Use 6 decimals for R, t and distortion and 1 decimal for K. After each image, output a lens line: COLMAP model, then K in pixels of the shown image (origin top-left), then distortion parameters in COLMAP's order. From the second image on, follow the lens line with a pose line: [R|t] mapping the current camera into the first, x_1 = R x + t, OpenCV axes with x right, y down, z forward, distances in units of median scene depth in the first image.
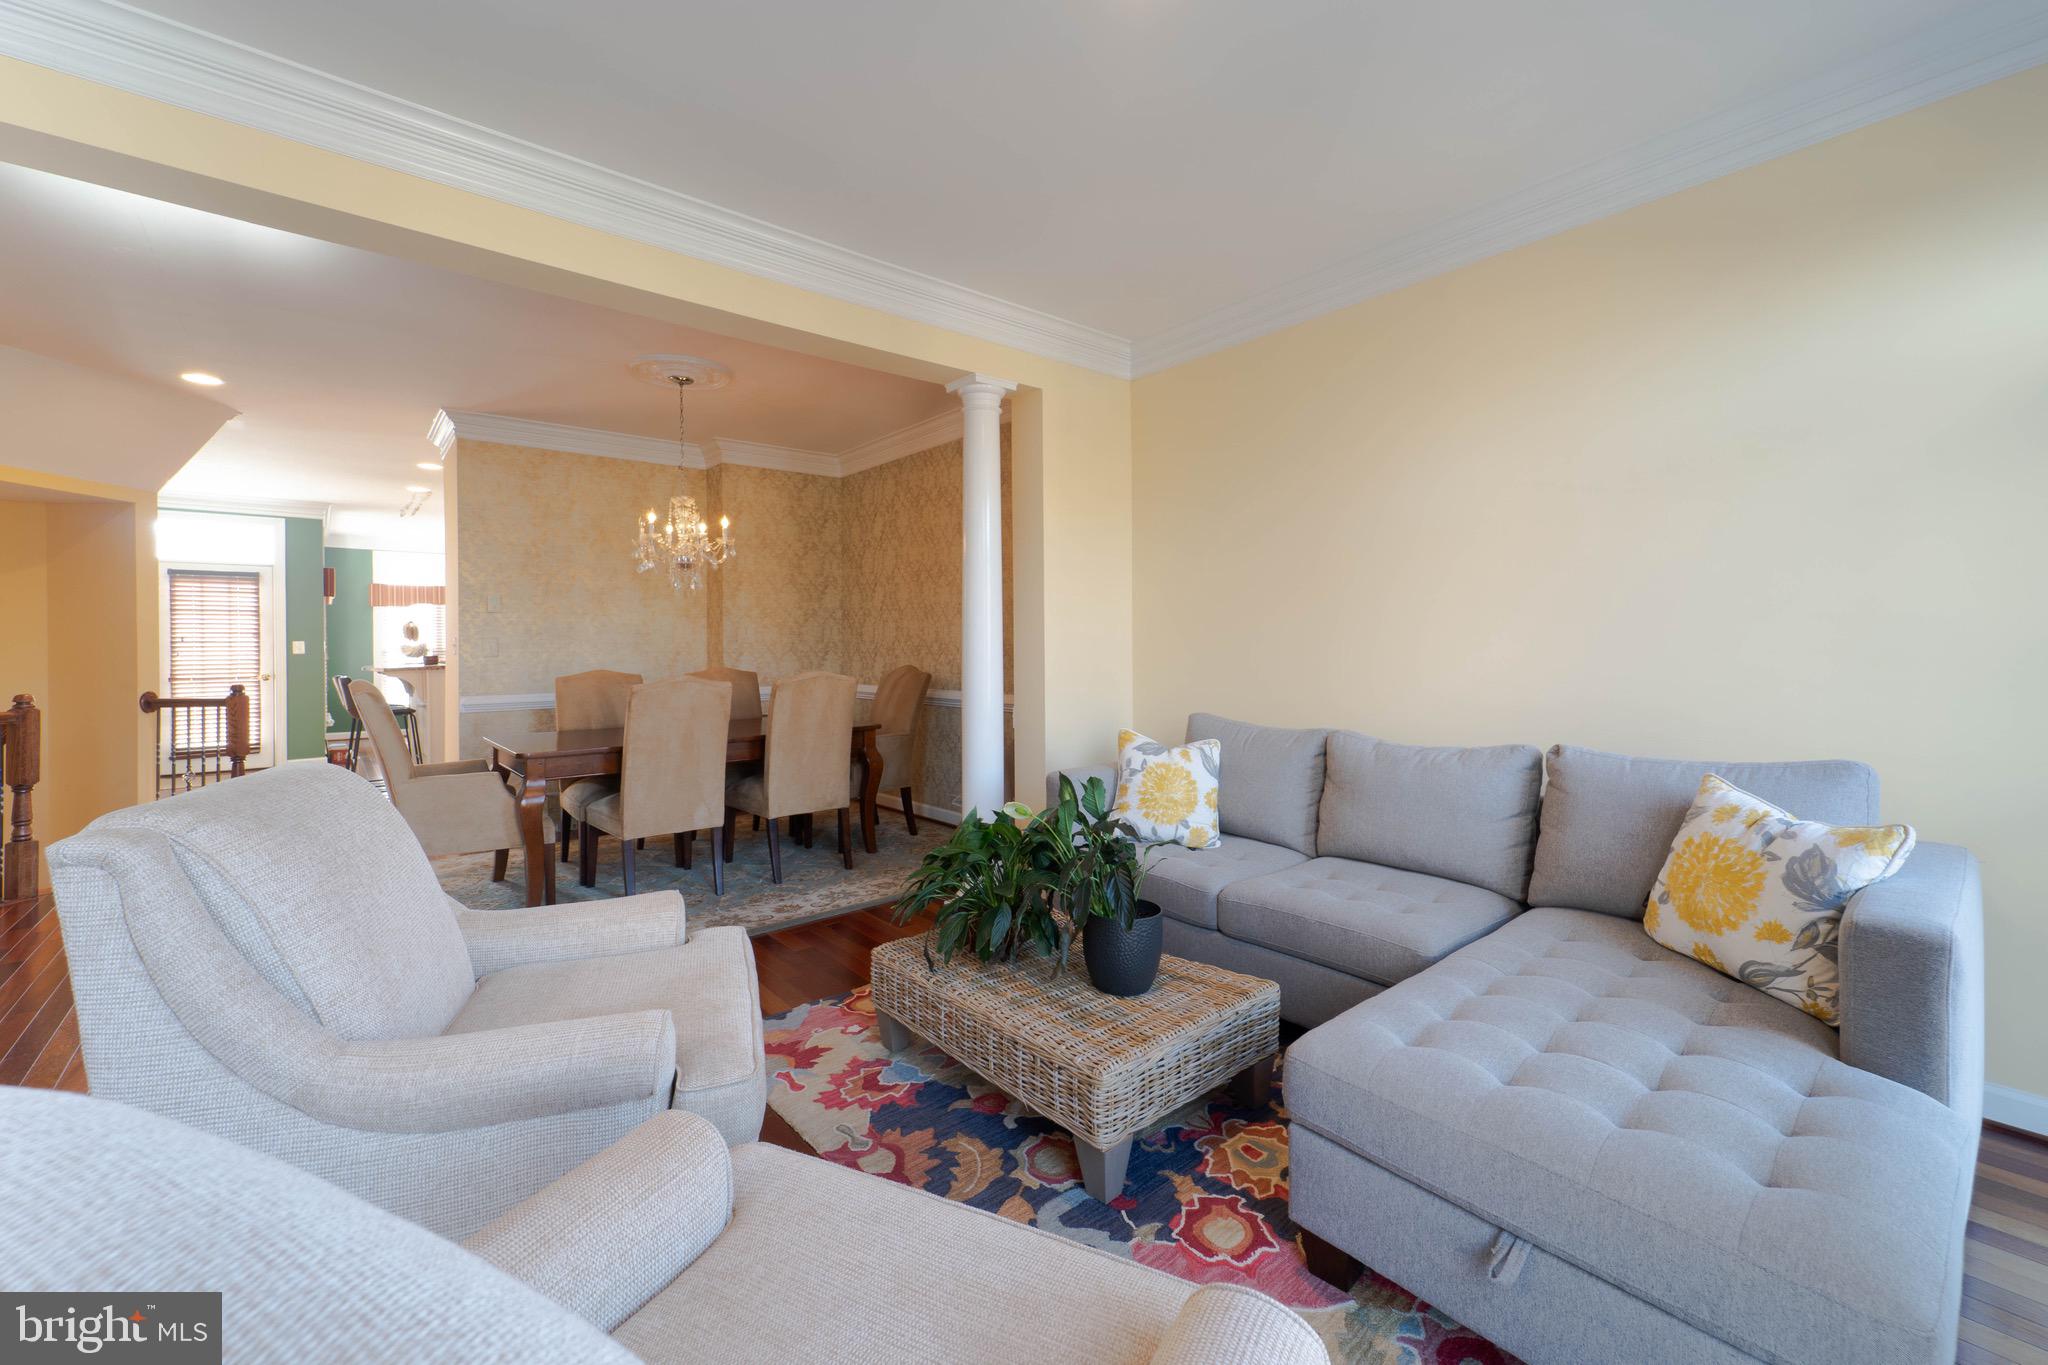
lens RADIAL K [[828.6, 0, 1030.1], [0, 828.6, 651.2], [0, 0, 1]] dist [0.018895, -0.000291]
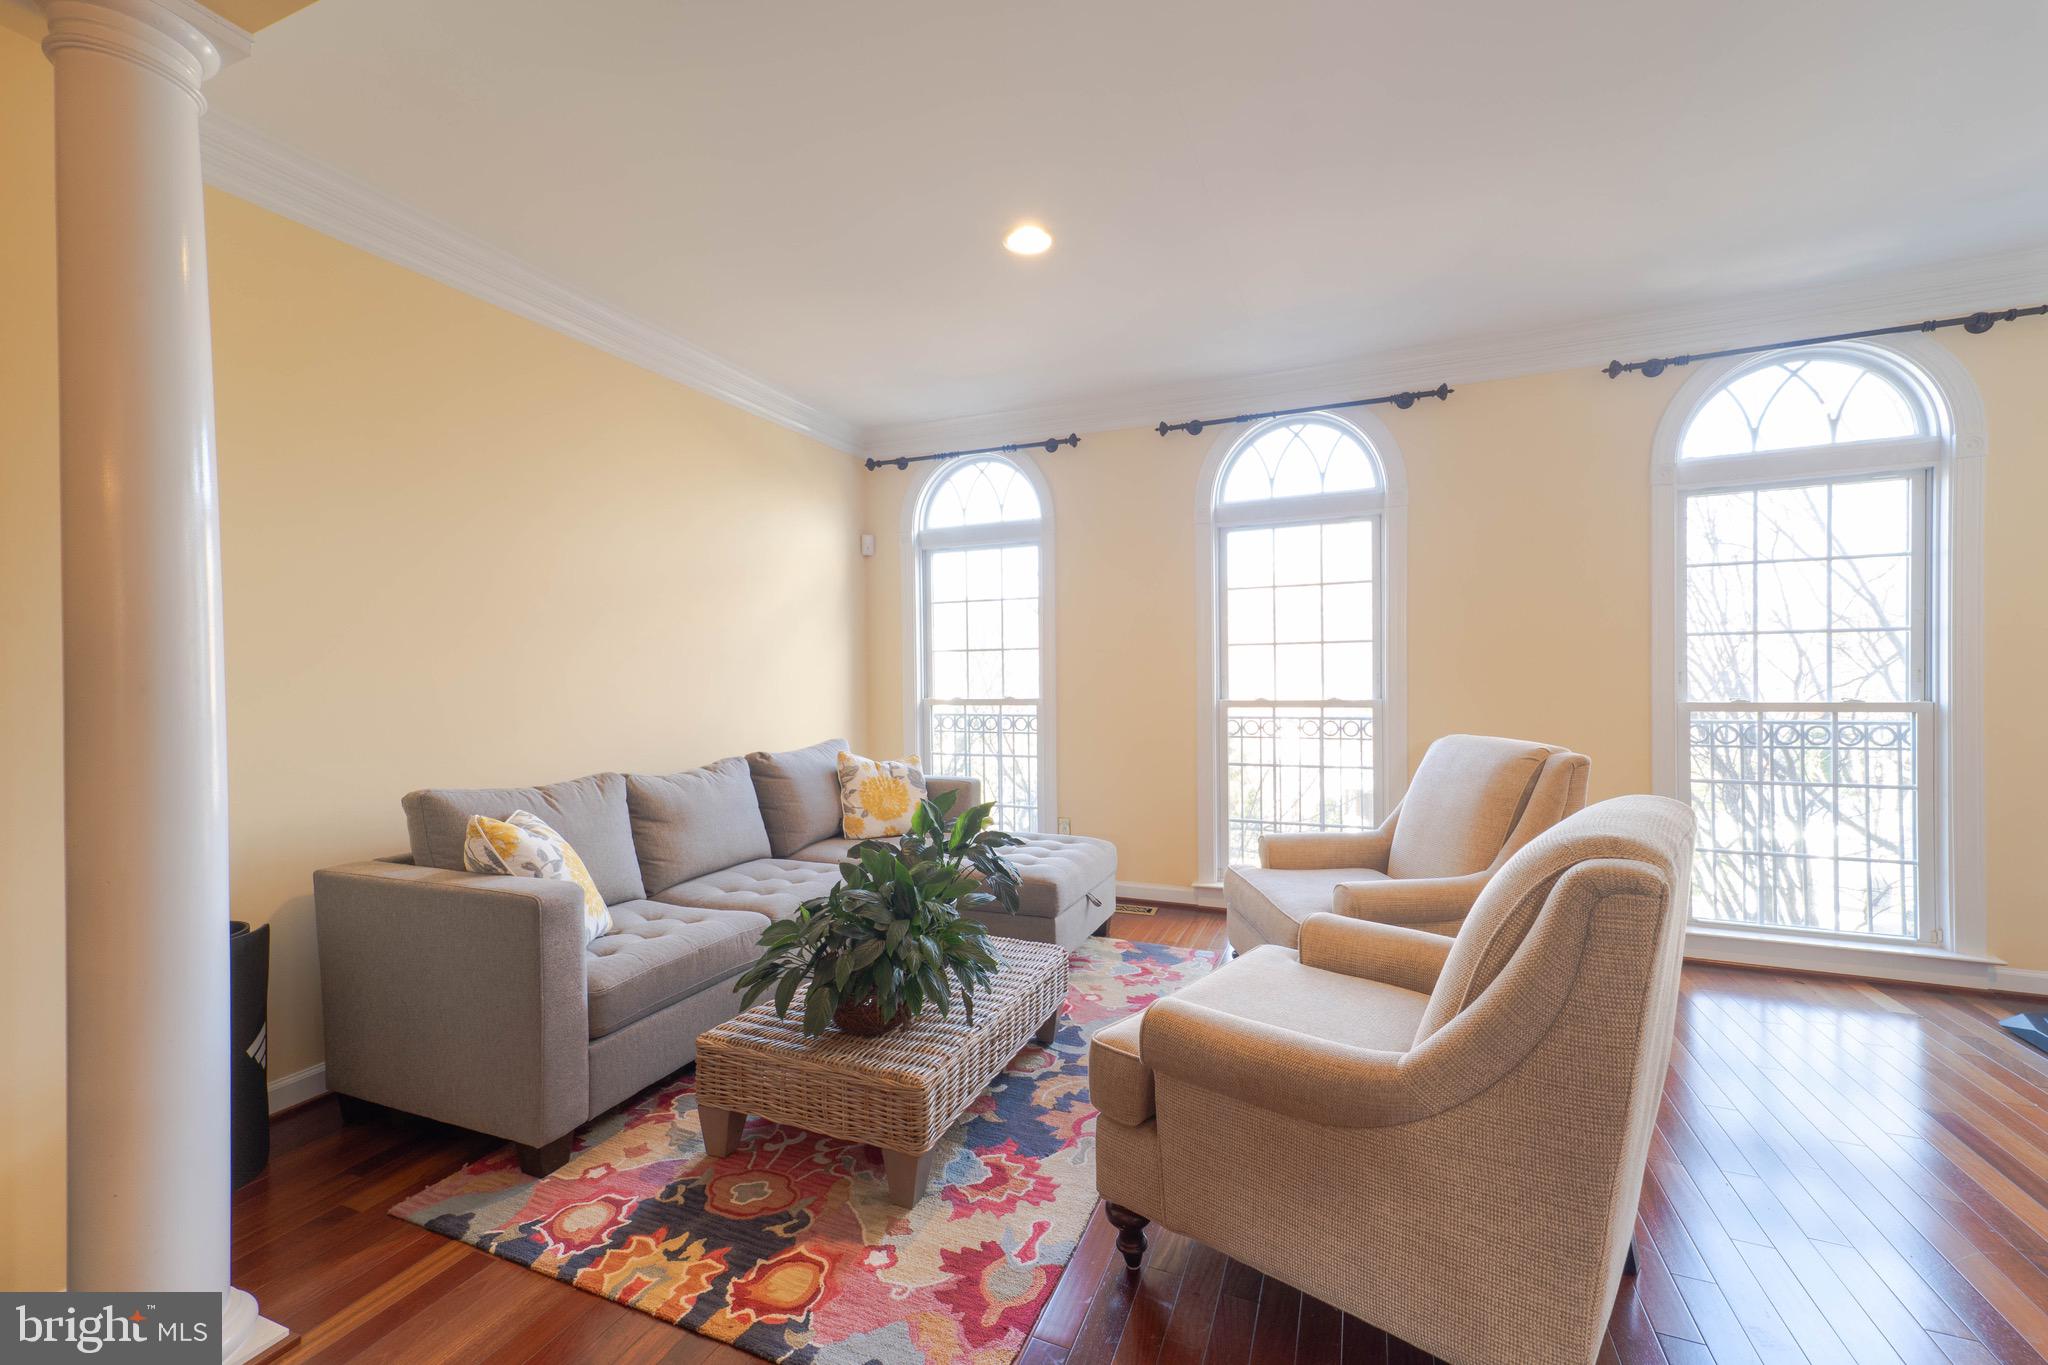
lens RADIAL K [[835.8, 0, 1024.0], [0, 835.8, 682.5], [0, 0, 1]] dist [-0.000138, -0.000072]
pose [[-0.467088, 0.006548, 0.884187, -0.894746], [0.024127, 0.999695, 0.005343, -0.006347], [-0.883882, 0.023829, -0.467103, 1.248347]]
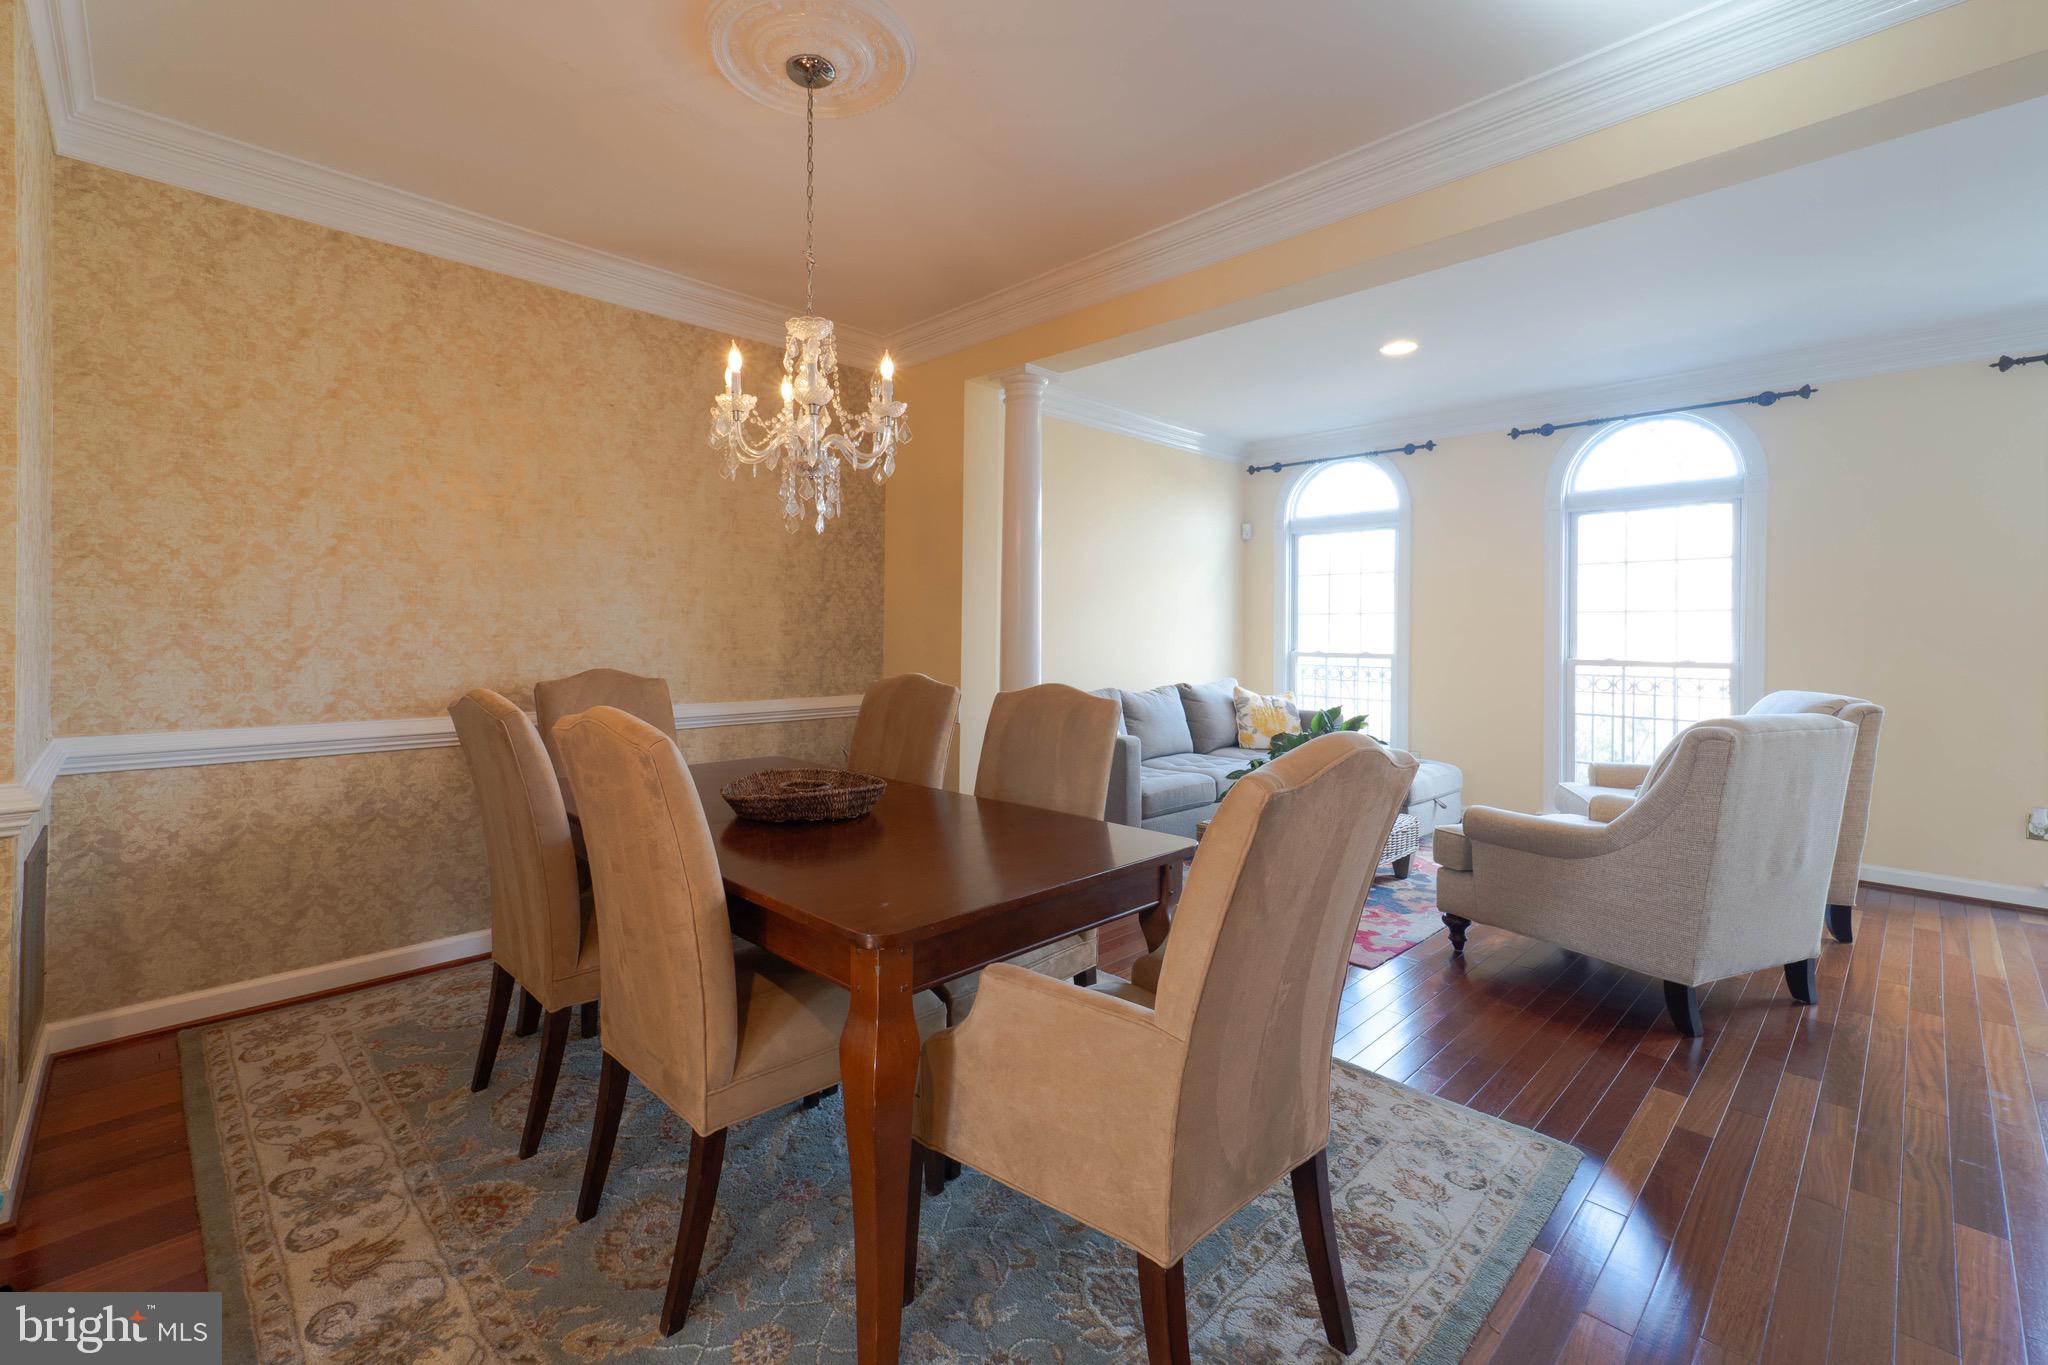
lens RADIAL K [[912.0, 0, 924.7], [0, 912.0, 632.9], [0, 0, 1]] dist [0.004102, 0.000755]
pose [[-0.046230, 0.005204, 0.998917, -1.709217], [0.003404, 0.999981, -0.005052, -0.008420], [-0.998925, 0.003167, -0.046246, 1.752363]]
